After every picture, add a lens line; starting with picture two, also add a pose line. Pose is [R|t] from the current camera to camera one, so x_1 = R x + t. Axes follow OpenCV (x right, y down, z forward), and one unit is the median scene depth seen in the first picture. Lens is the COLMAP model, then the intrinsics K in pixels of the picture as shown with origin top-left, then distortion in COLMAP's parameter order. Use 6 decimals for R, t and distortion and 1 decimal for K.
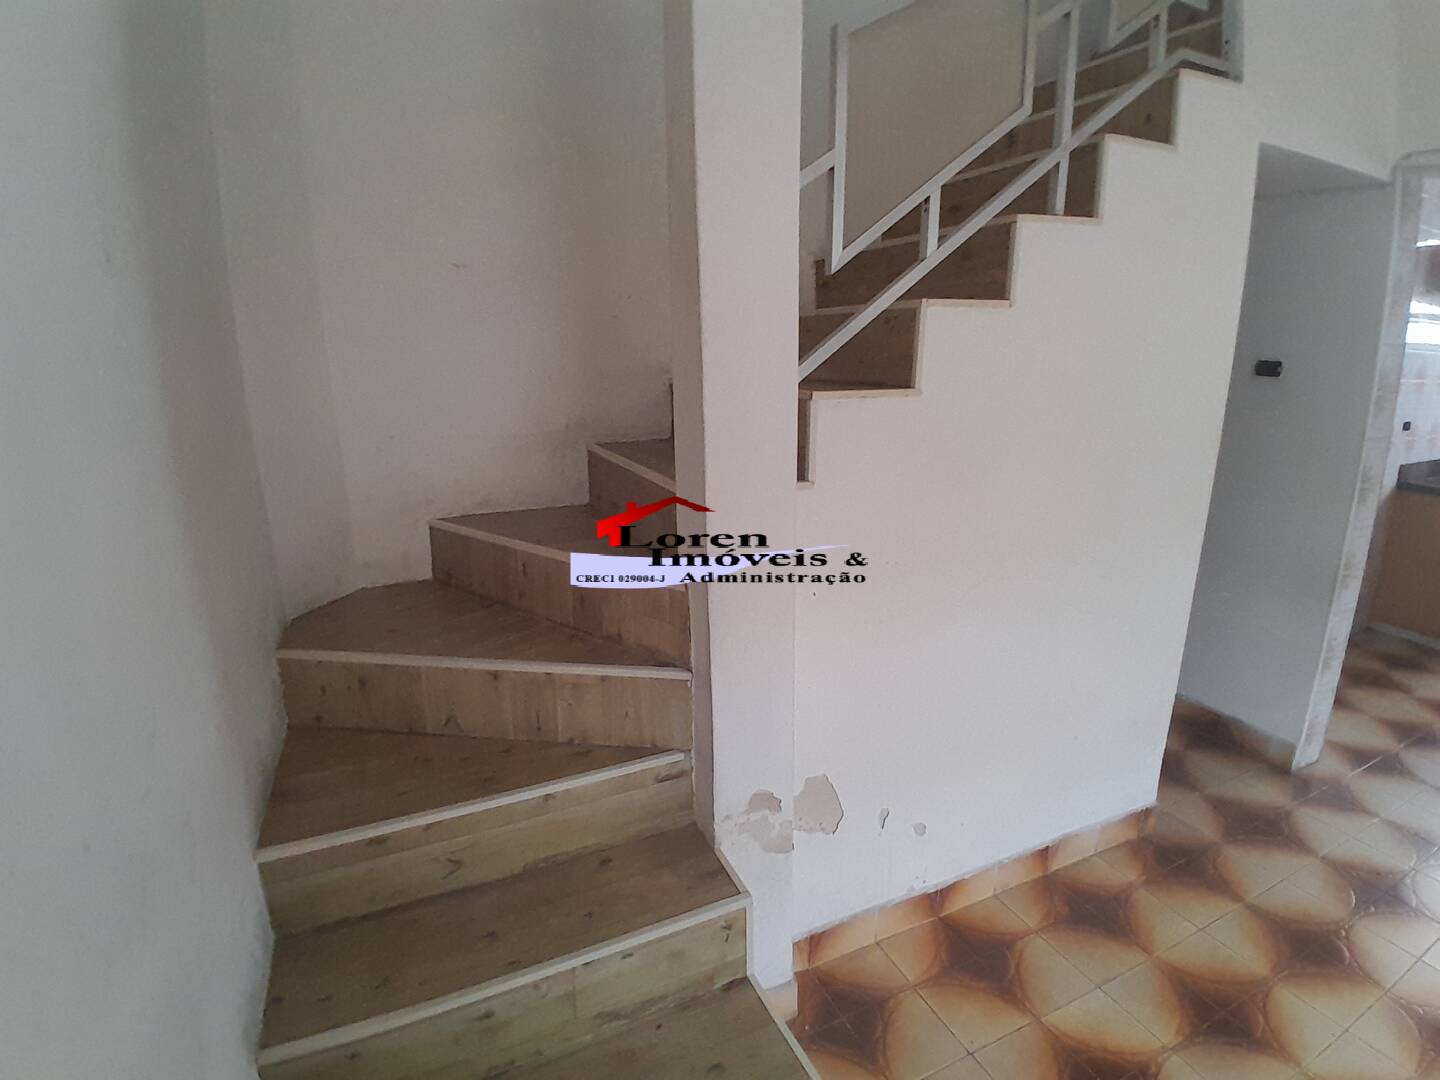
lens RADIAL K [[715.5, 0, 718.9], [0, 715.5, 537.8], [0, 0, 1]] dist [0.012713, -0.051632]
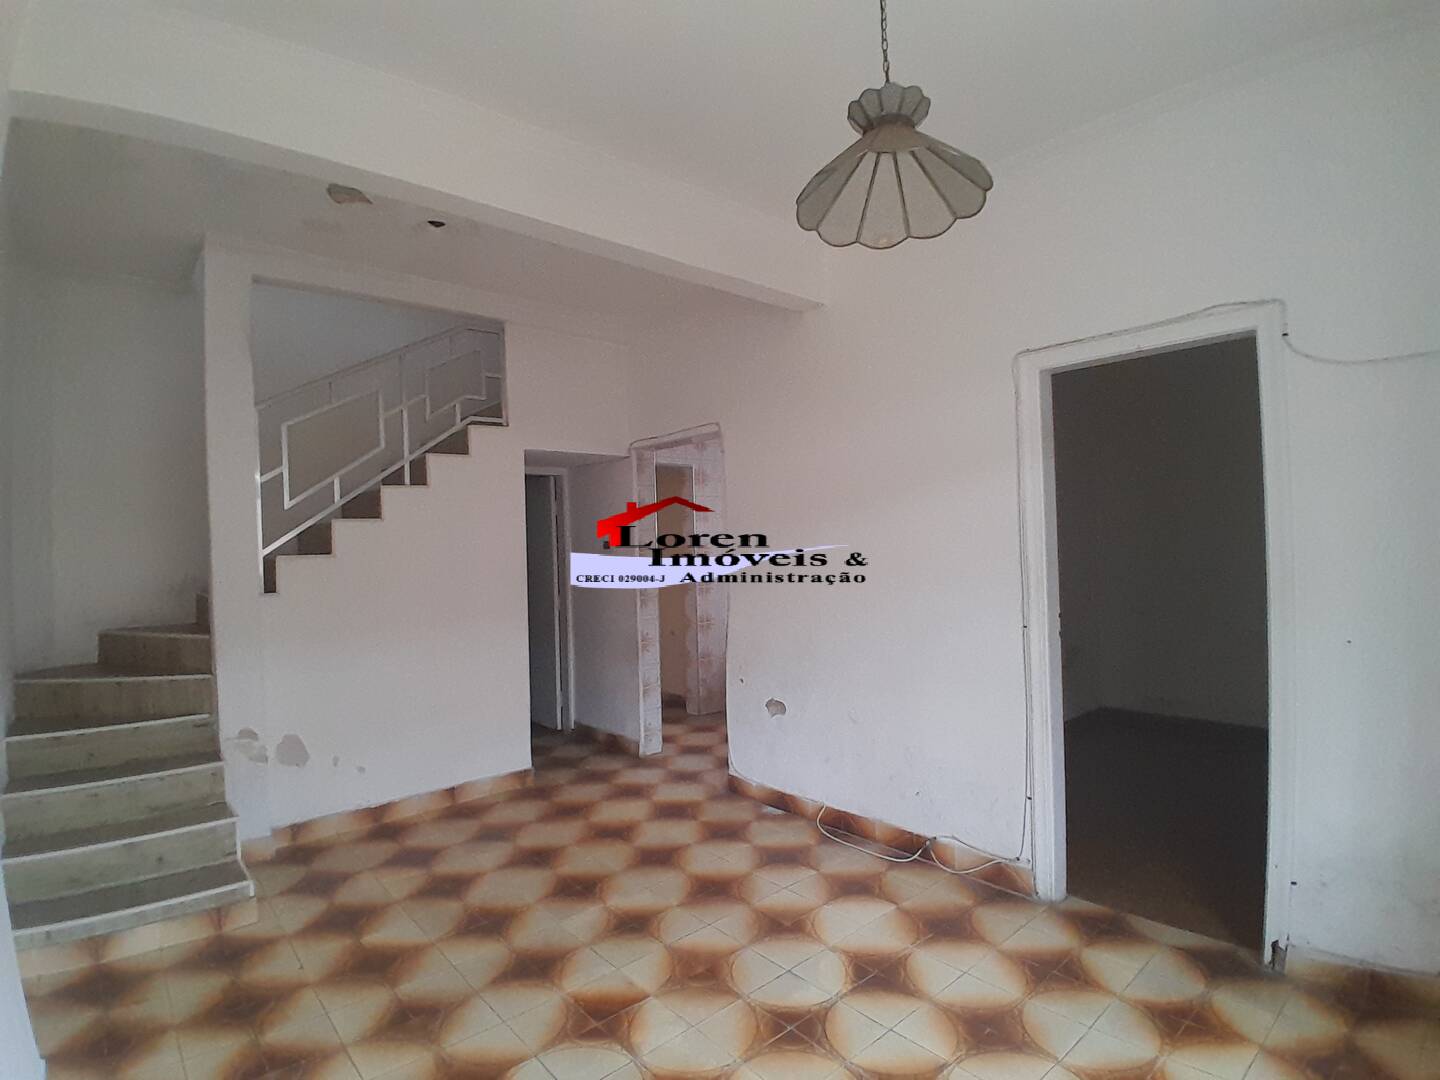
lens RADIAL K [[715.4, 0, 720.0], [0, 715.4, 540.0], [0, 0, 1]] dist [0.010076, -0.050294]
pose [[0.956632, -0.008065, 0.291186, 0.787792], [0.079708, 0.968714, -0.235033, 0.393290], [-0.280180, 0.248050, 0.927346, -1.534073]]
